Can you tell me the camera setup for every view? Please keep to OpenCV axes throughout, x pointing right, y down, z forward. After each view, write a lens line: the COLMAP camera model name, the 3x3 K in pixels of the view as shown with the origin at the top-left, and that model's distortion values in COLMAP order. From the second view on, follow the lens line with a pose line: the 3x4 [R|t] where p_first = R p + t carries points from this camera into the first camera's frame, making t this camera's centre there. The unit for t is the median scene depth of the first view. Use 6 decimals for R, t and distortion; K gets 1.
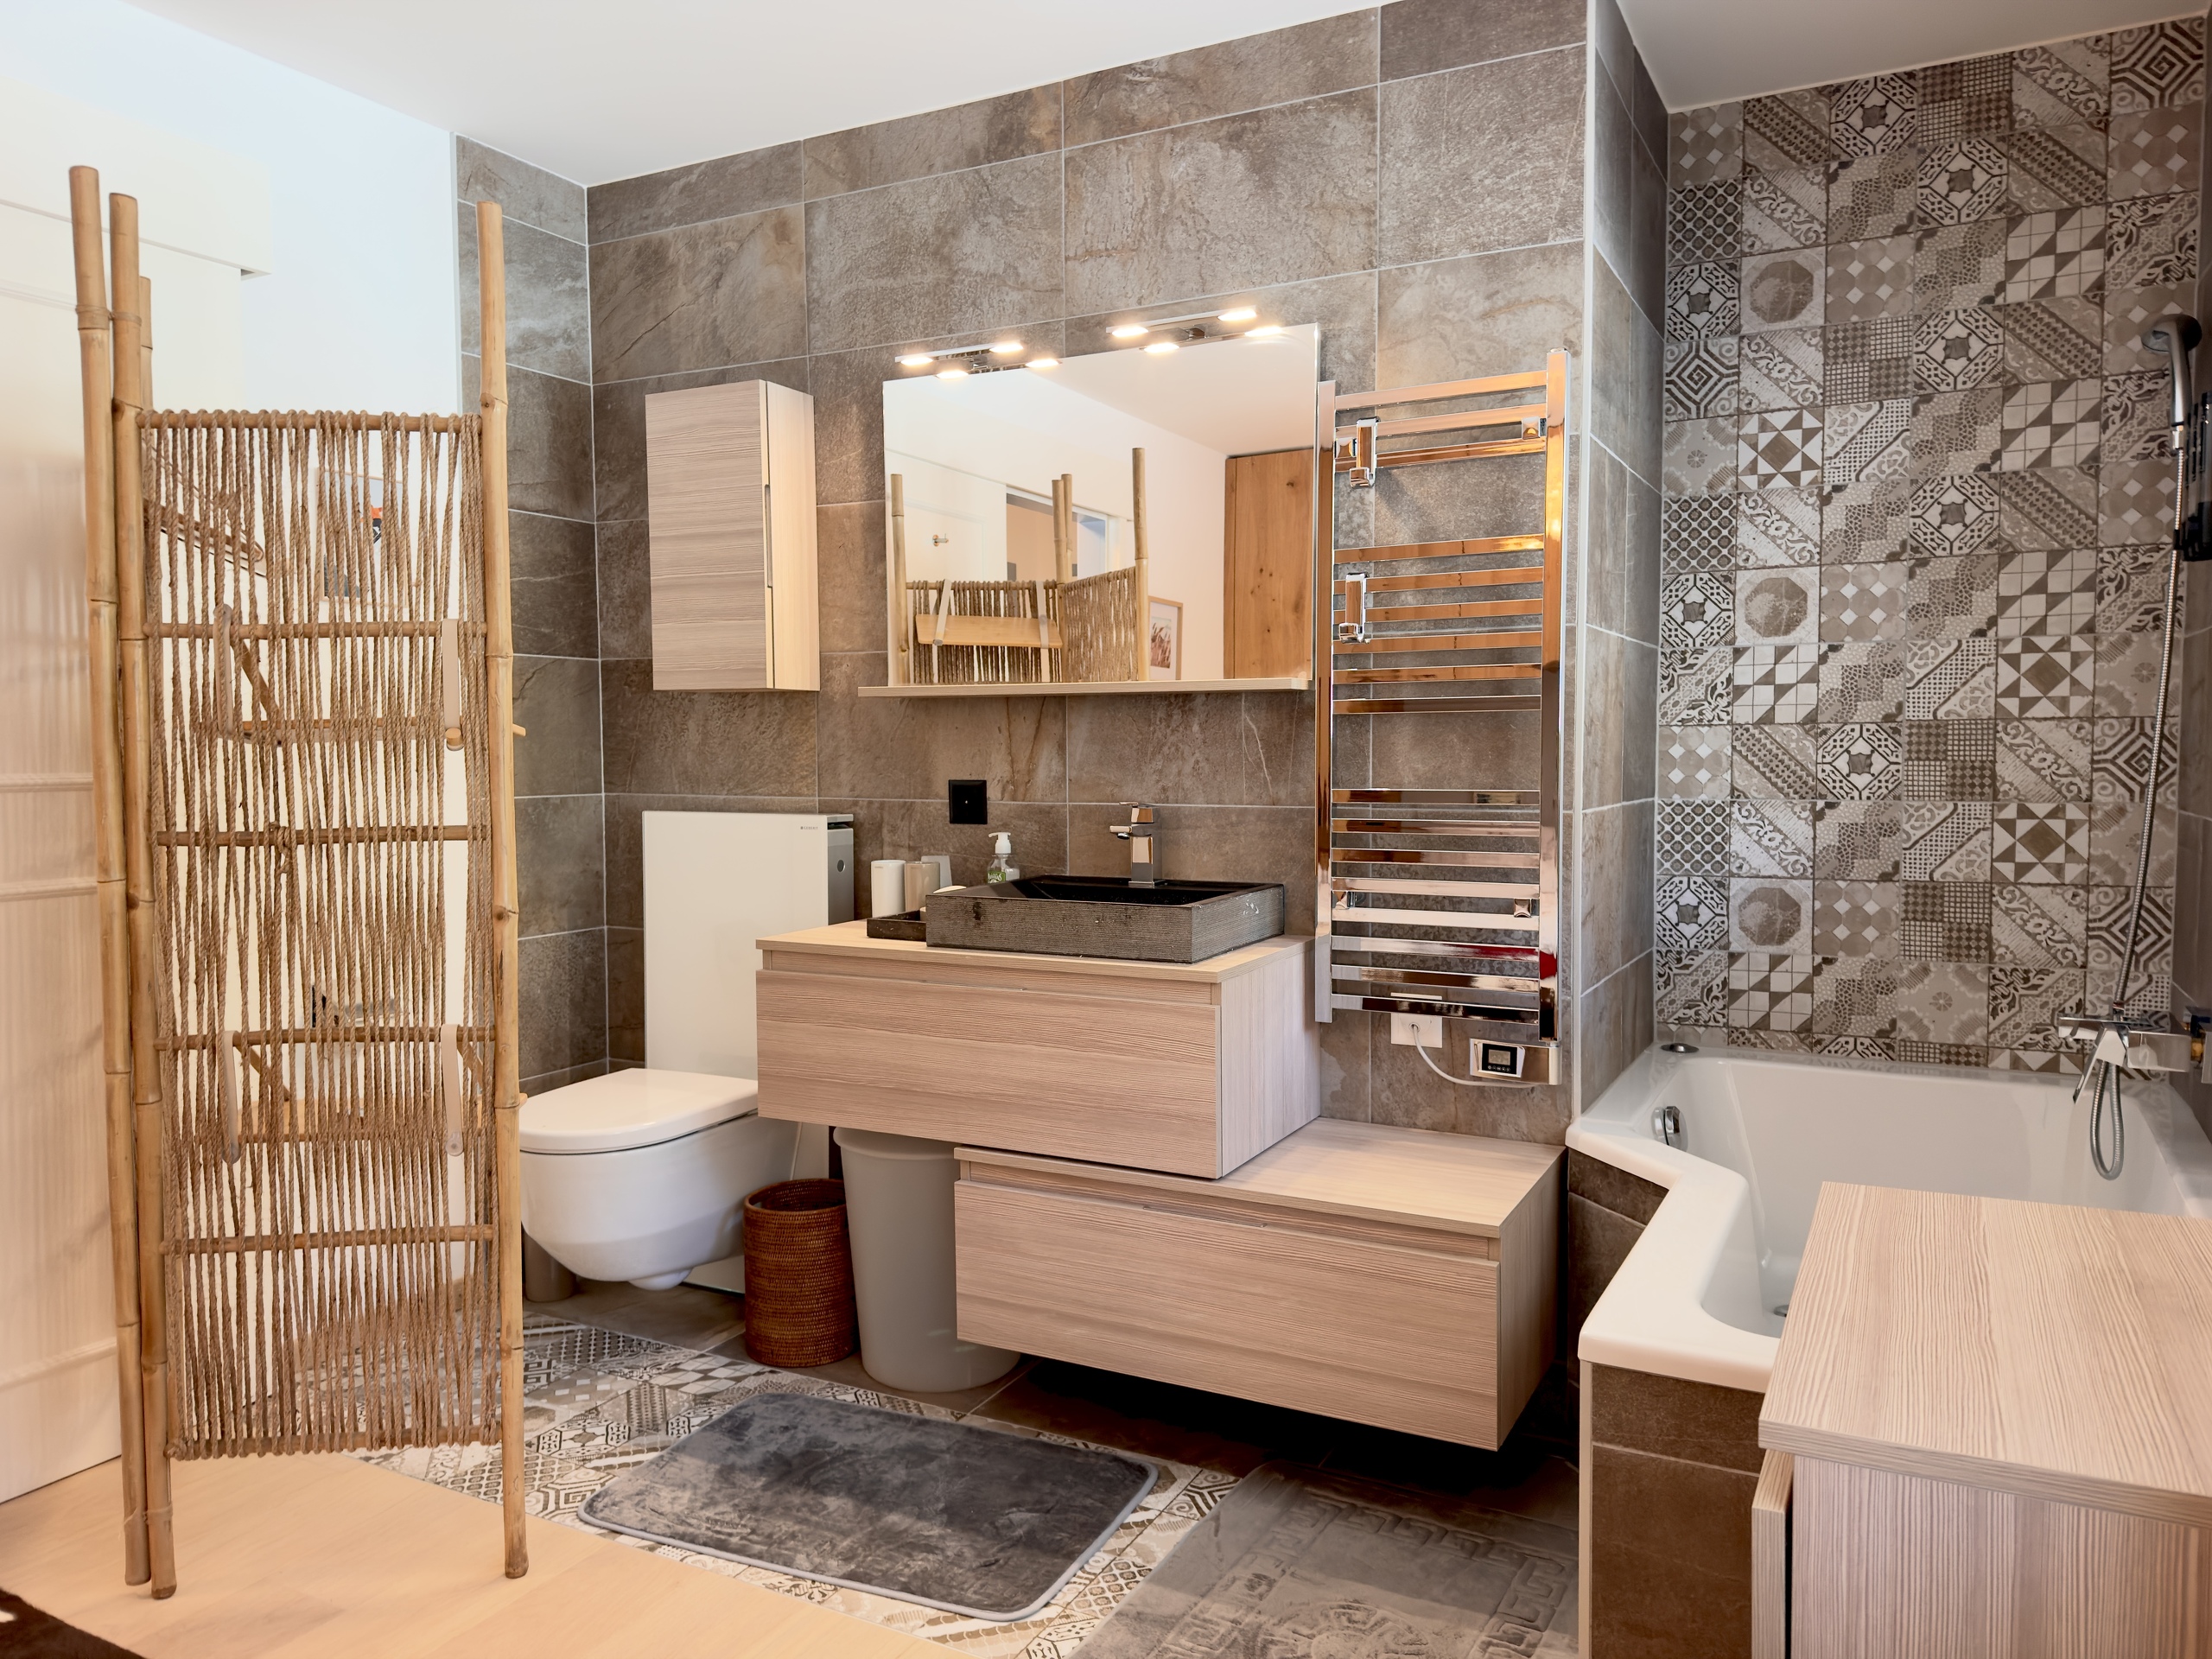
lens RADIAL K [[1535.9, 0, 1099.8], [0, 1535.9, 831.0], [0, 0, 1]] dist [0.064986, -0.090930]
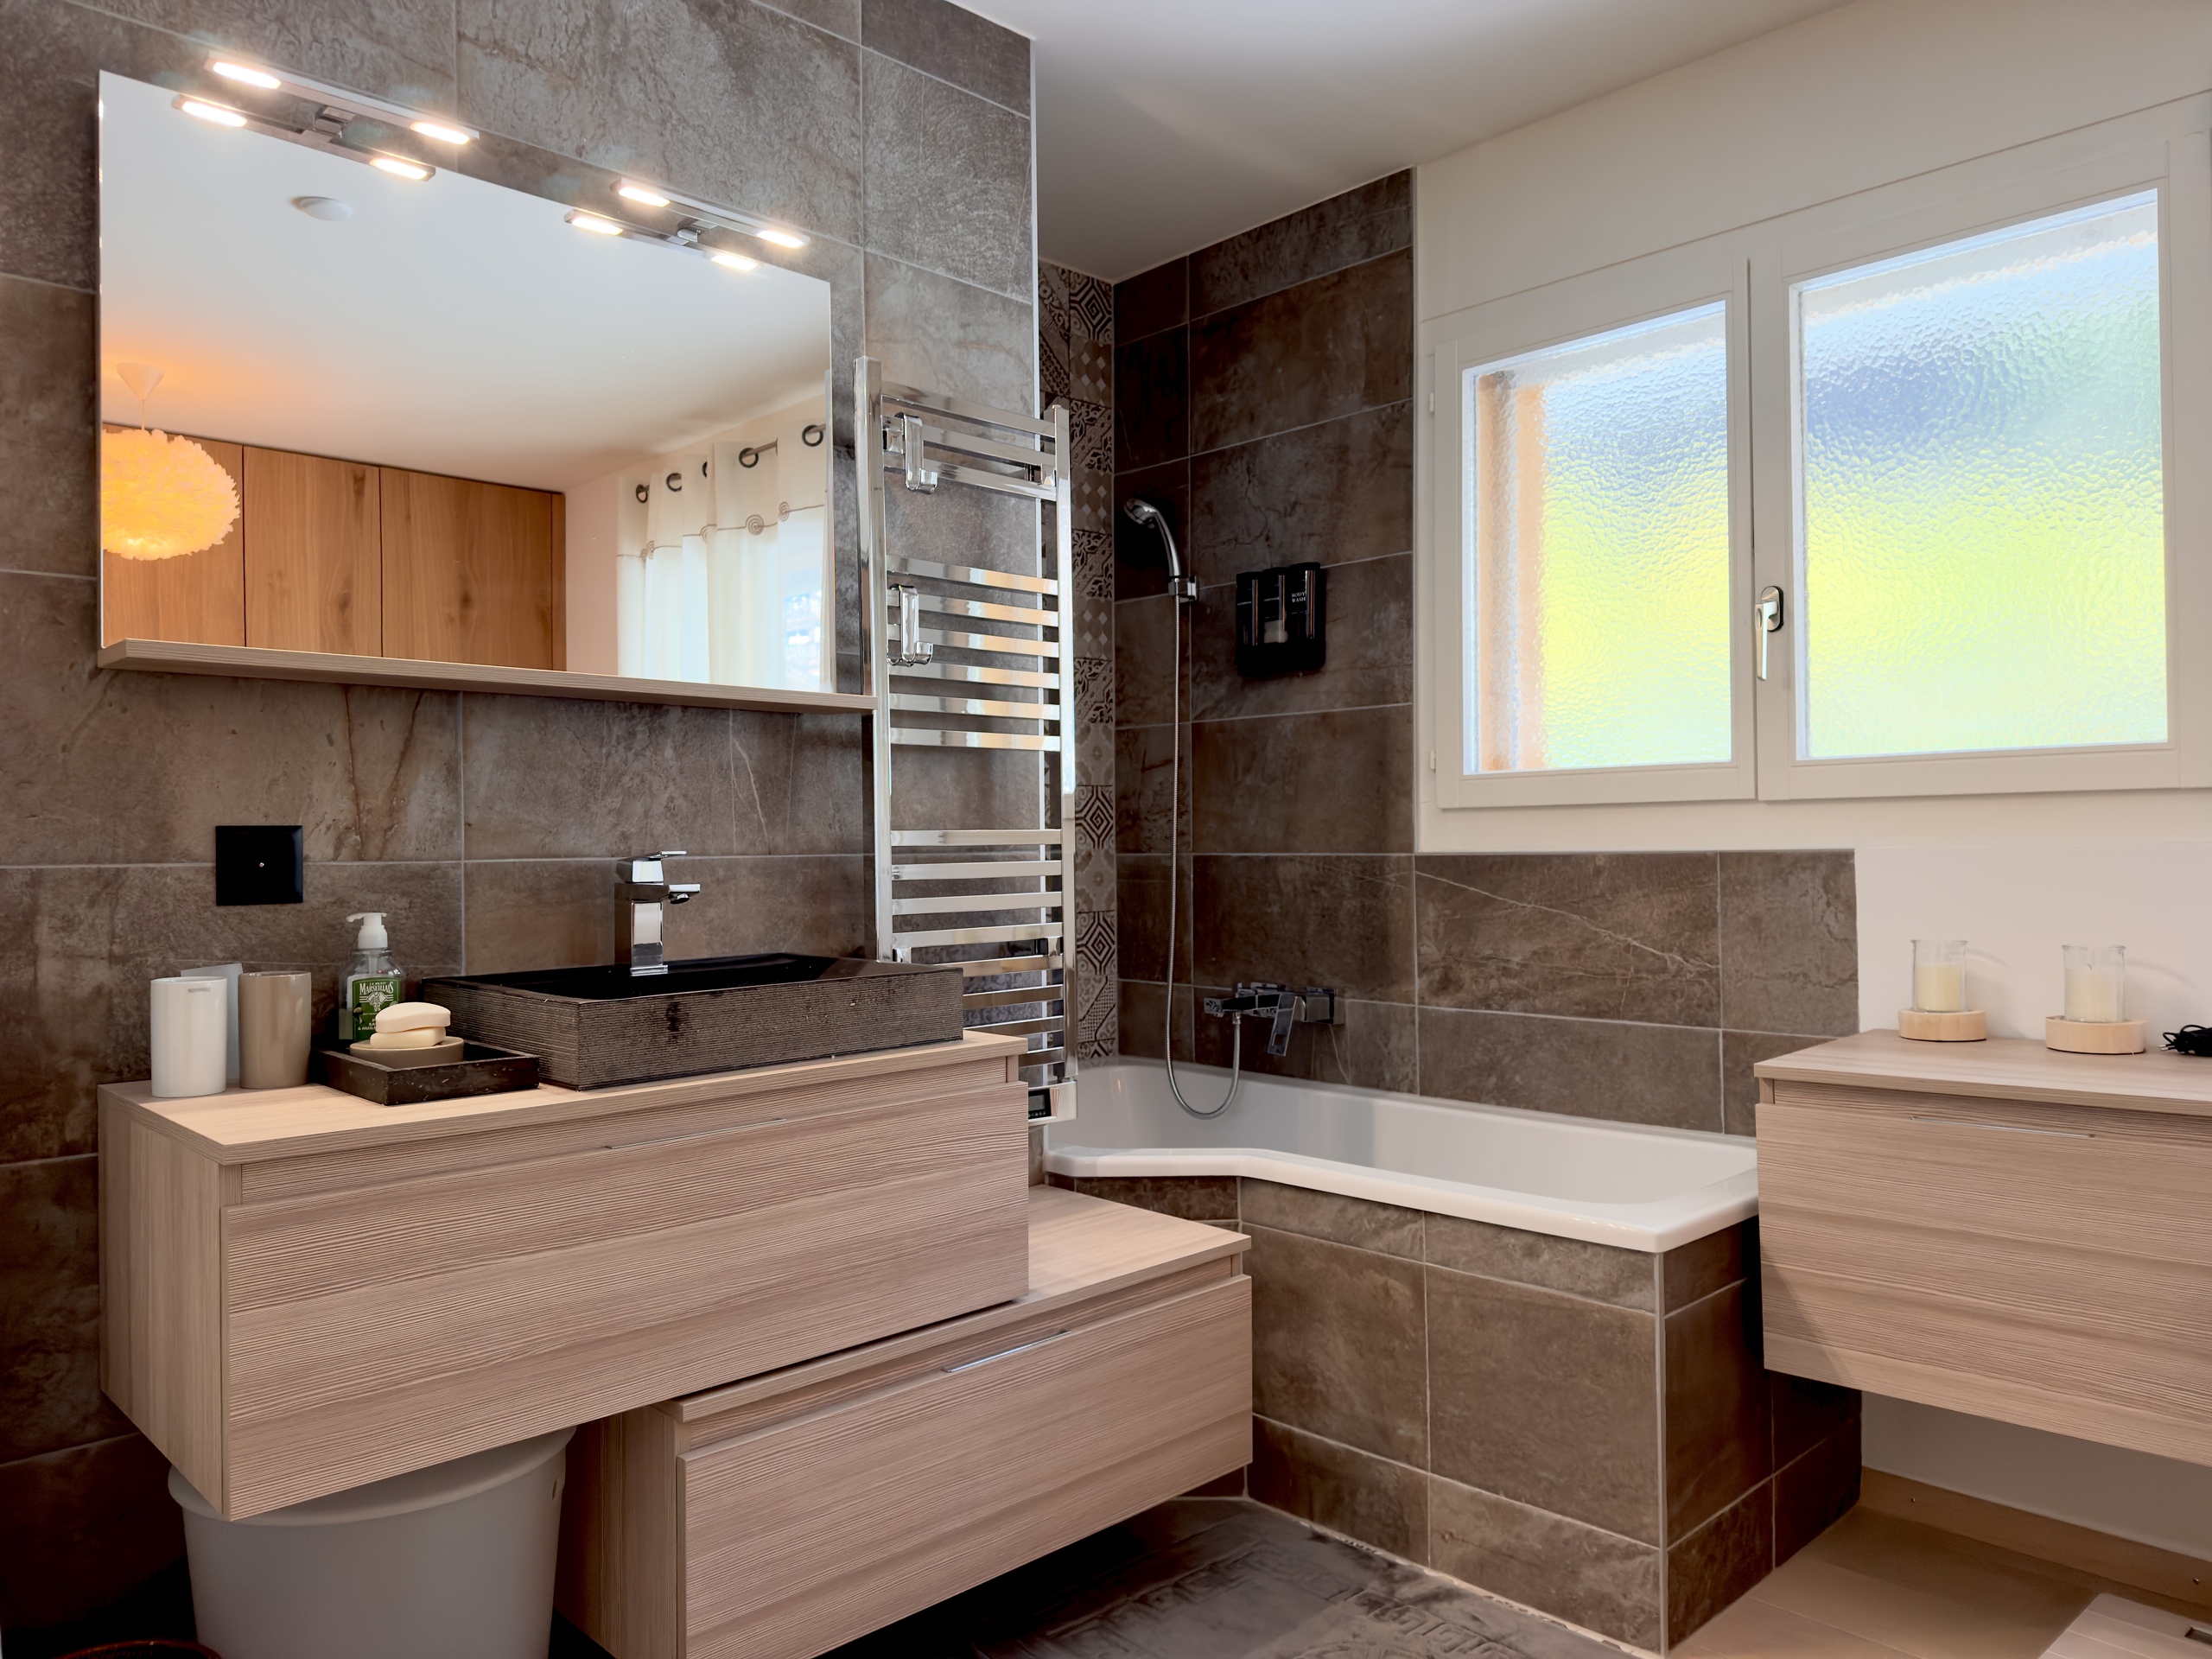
lens RADIAL K [[1535.9, 0, 1099.1], [0, 1535.9, 832.8], [0, 0, 1]] dist [0.064986, -0.090930]
pose [[0.298932, 0.008558, 0.954236, -0.604518], [0.063461, 0.997568, -0.028827, 0.005820], [-0.952162, 0.069174, 0.297662, 0.608638]]
